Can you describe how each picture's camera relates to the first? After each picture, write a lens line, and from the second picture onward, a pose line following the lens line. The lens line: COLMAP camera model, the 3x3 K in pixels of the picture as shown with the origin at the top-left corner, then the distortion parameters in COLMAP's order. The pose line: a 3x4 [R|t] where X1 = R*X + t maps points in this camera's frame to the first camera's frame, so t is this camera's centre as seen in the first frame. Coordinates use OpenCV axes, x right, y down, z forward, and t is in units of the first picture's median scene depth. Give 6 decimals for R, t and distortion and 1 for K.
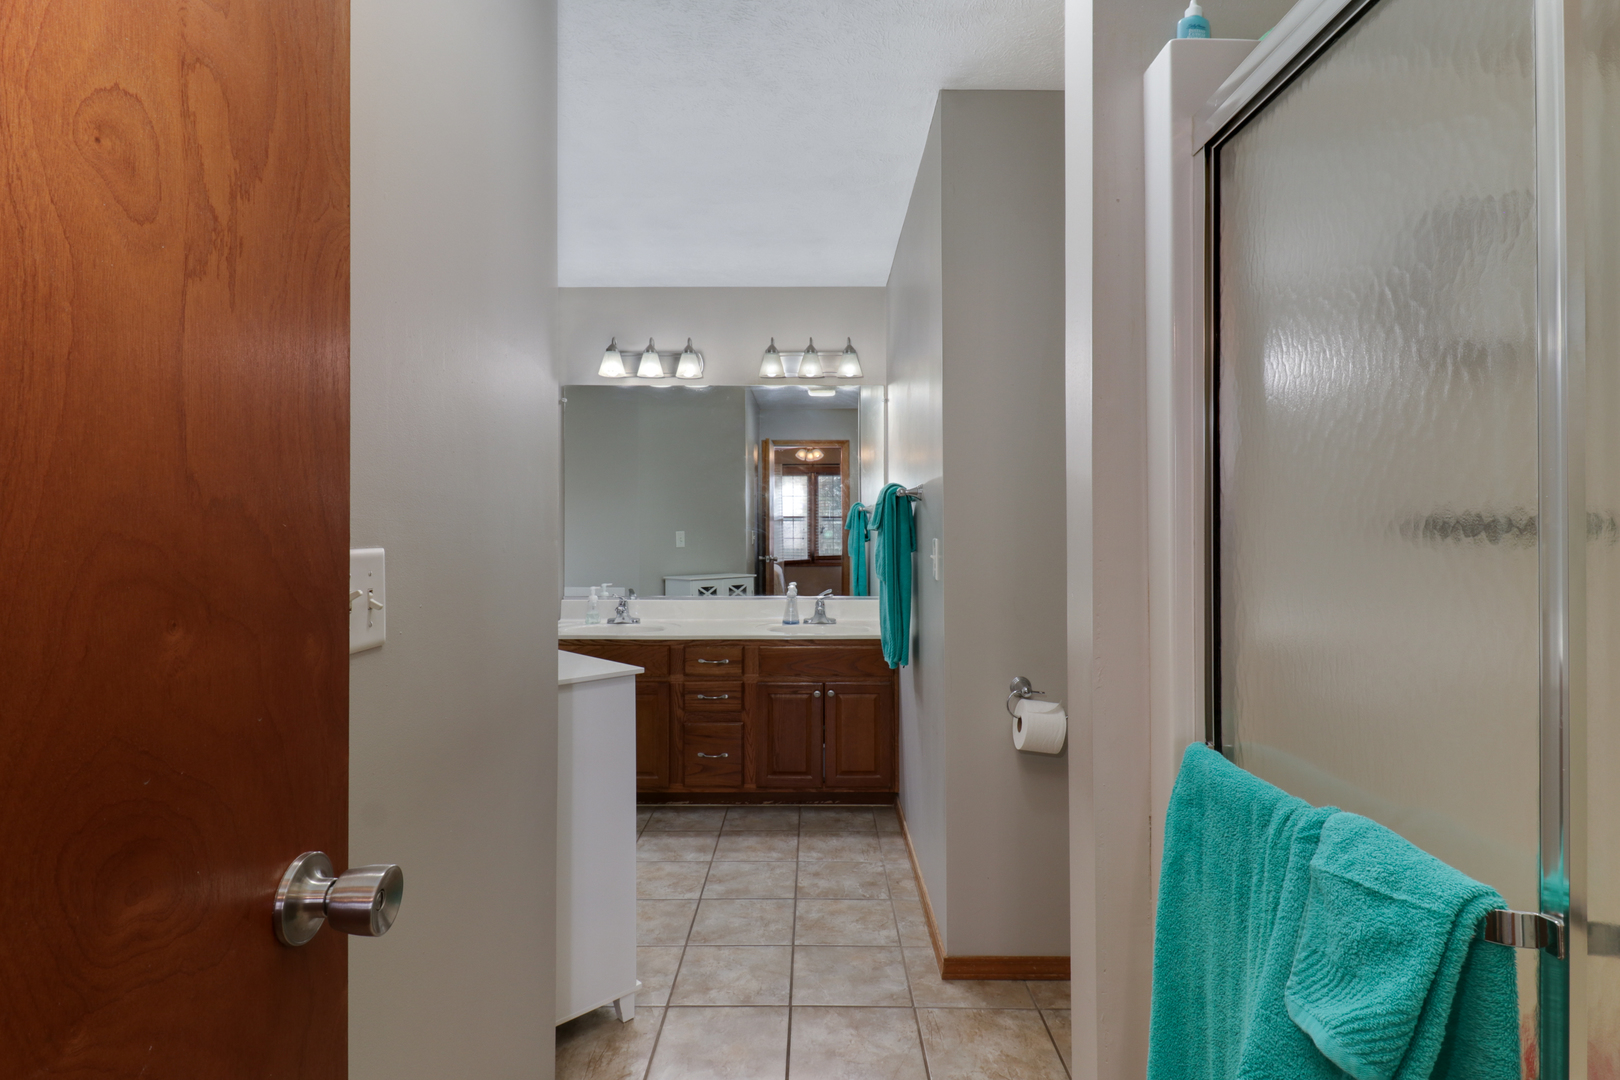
lens RADIAL K [[738.5, 0, 814.5], [0, 738.5, 518.0], [0, 0, 1]] dist [0.005265, 0.000282]
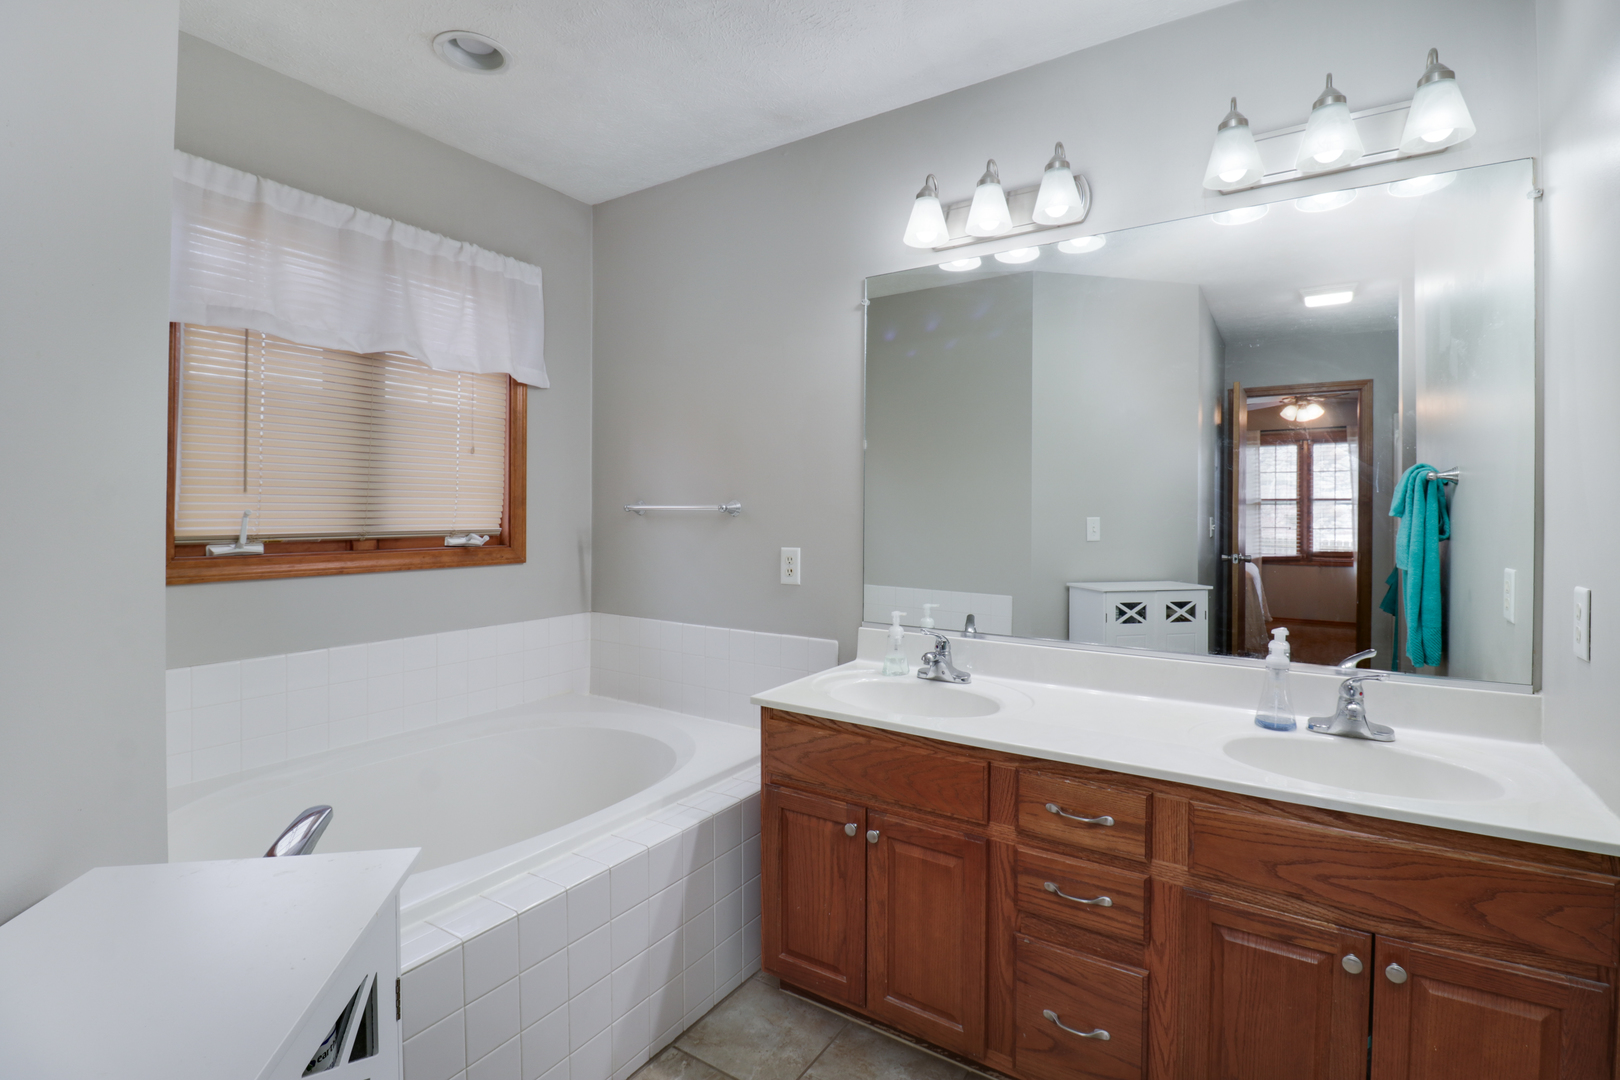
lens RADIAL K [[705.4, 0, 911.5], [0, 705.4, 511.7], [0, 0, 1]] dist [0.001775, -0.022480]
pose [[0.875842, 0.008376, -0.482525, -0.020474], [-0.002467, 0.999914, 0.012880, 0.006951], [0.482591, -0.010090, 0.875788, 0.516750]]
